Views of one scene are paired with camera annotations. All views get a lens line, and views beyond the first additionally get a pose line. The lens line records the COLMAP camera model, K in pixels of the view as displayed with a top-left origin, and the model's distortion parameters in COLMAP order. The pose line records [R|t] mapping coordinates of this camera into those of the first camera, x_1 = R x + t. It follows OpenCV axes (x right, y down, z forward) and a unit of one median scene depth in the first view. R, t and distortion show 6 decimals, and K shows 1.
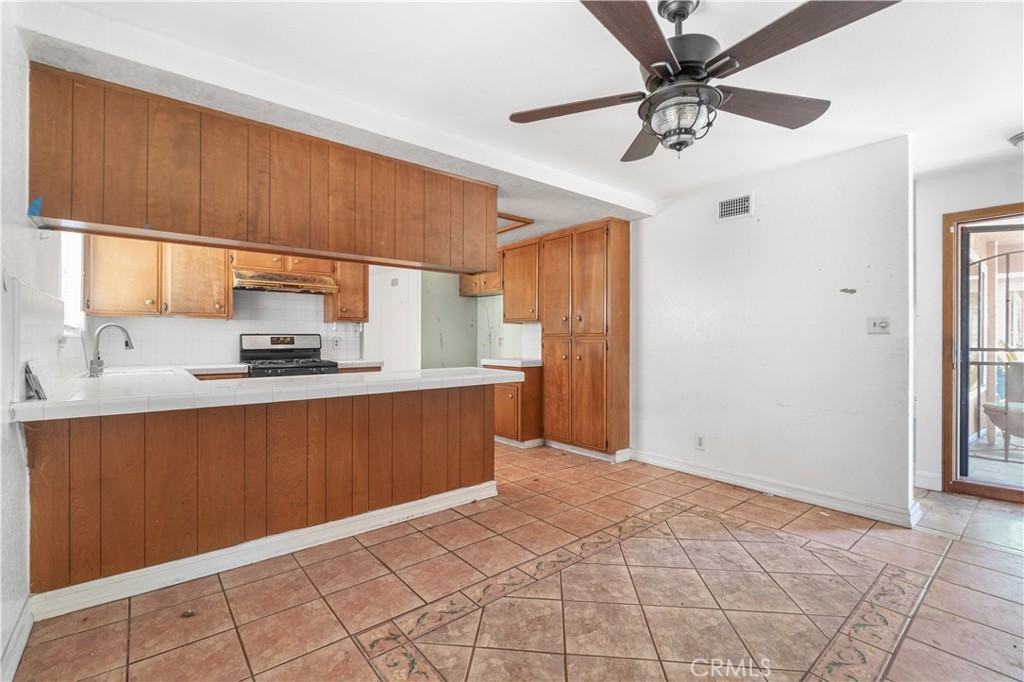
lens RADIAL K [[450.1, 0, 516.3], [0, 450.1, 338.9], [0, 0, 1]] dist [0.005318, 0.000405]
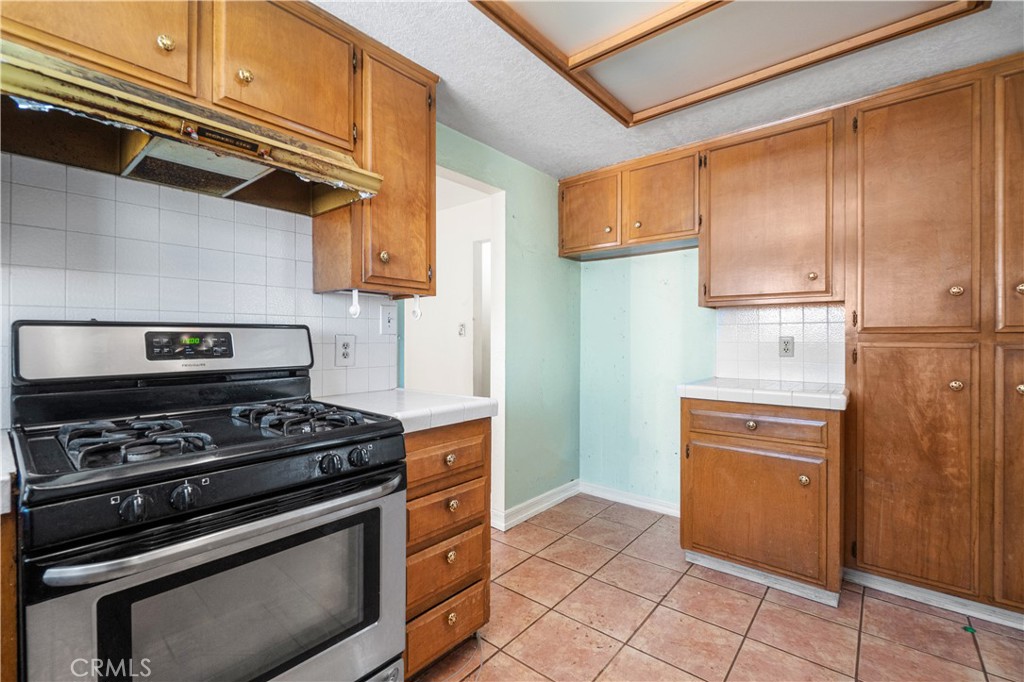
lens RADIAL K [[450.1, 0, 506.3], [0, 450.1, 342.9], [0, 0, 1]] dist [0.005318, 0.000405]
pose [[0.984949, 0.000037, 0.172846, -0.480522], [-0.001308, 0.999973, 0.007243, -0.000050], [-0.172841, -0.007360, 0.984922, 0.884465]]
